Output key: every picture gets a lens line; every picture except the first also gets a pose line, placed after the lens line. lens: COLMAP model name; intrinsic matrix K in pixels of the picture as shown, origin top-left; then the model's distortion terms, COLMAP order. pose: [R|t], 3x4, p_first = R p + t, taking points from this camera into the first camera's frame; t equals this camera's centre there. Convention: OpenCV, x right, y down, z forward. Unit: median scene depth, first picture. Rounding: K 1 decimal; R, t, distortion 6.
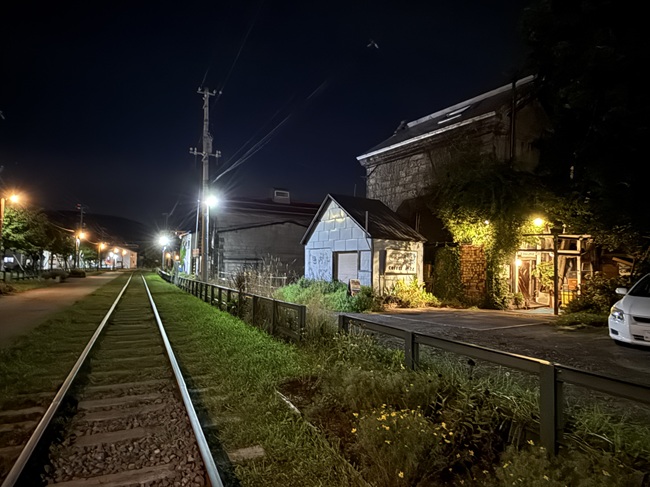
lens RADIAL K [[396.6, 0, 322.5], [0, 396.6, 245.7], [0, 0, 1]] dist [0.015768, -0.002158]
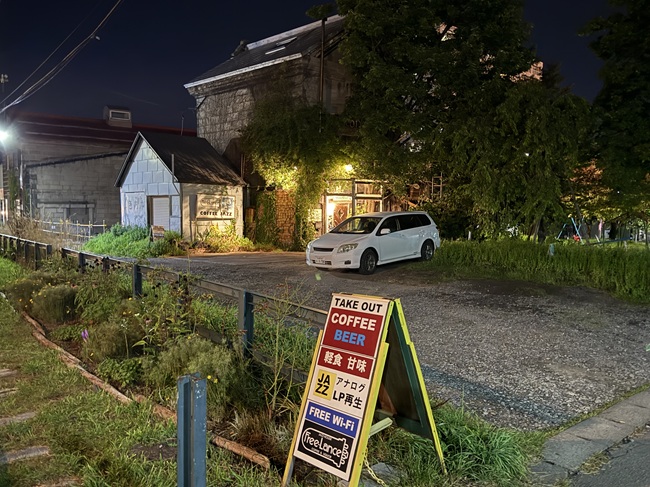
lens RADIAL K [[548.3, 0, 327.1], [0, 548.3, 262.1], [0, 0, 1]] dist [0.046568, -0.041322]
pose [[0.979909, -0.028785, 0.197356, 0.153297], [-0.000450, 0.989208, 0.146514, -0.017858], [-0.199444, -0.143660, 0.969321, -0.303295]]
